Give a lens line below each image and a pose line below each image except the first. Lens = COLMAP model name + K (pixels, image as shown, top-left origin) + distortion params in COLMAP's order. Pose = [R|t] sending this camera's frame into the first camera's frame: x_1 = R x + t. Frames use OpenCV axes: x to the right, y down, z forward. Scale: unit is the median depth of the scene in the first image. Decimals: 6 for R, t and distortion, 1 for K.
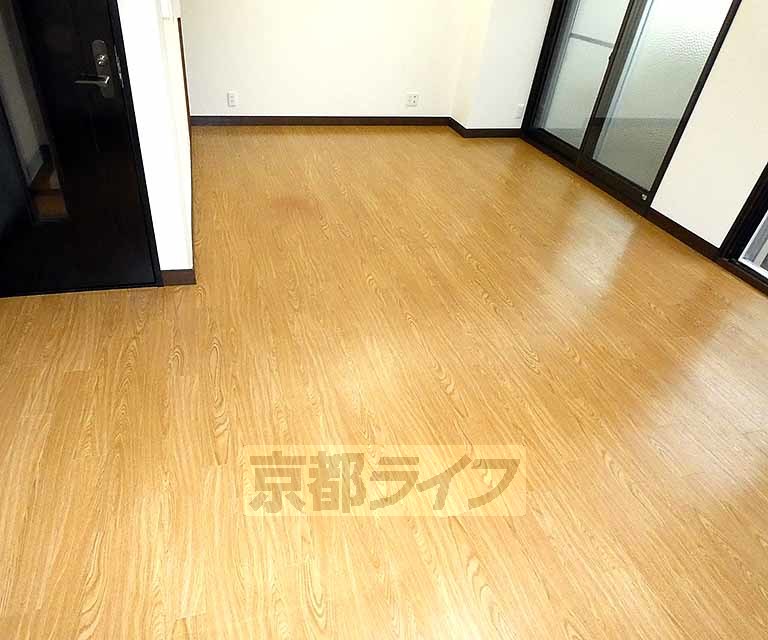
lens RADIAL K [[511.6, 0, 380.6], [0, 511.6, 316.5], [0, 0, 1]] dist [-0.019325, 0.006530]
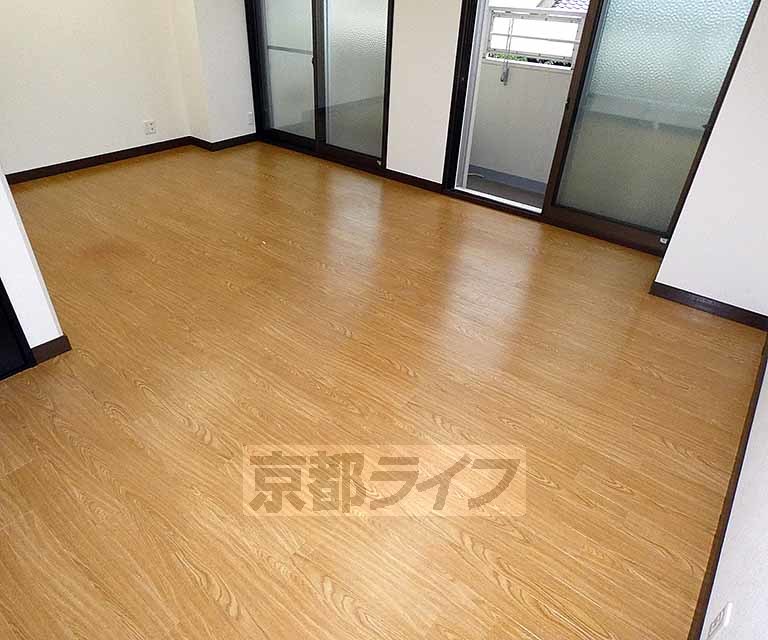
lens RADIAL K [[511.6, 0, 385.6], [0, 511.6, 318.5], [0, 0, 1]] dist [-0.019325, 0.006530]
pose [[0.792842, -0.375181, 0.480250, -0.247864], [0.373244, 0.921885, 0.104009, 0.004041], [-0.481757, 0.096788, 0.870943, -0.111346]]
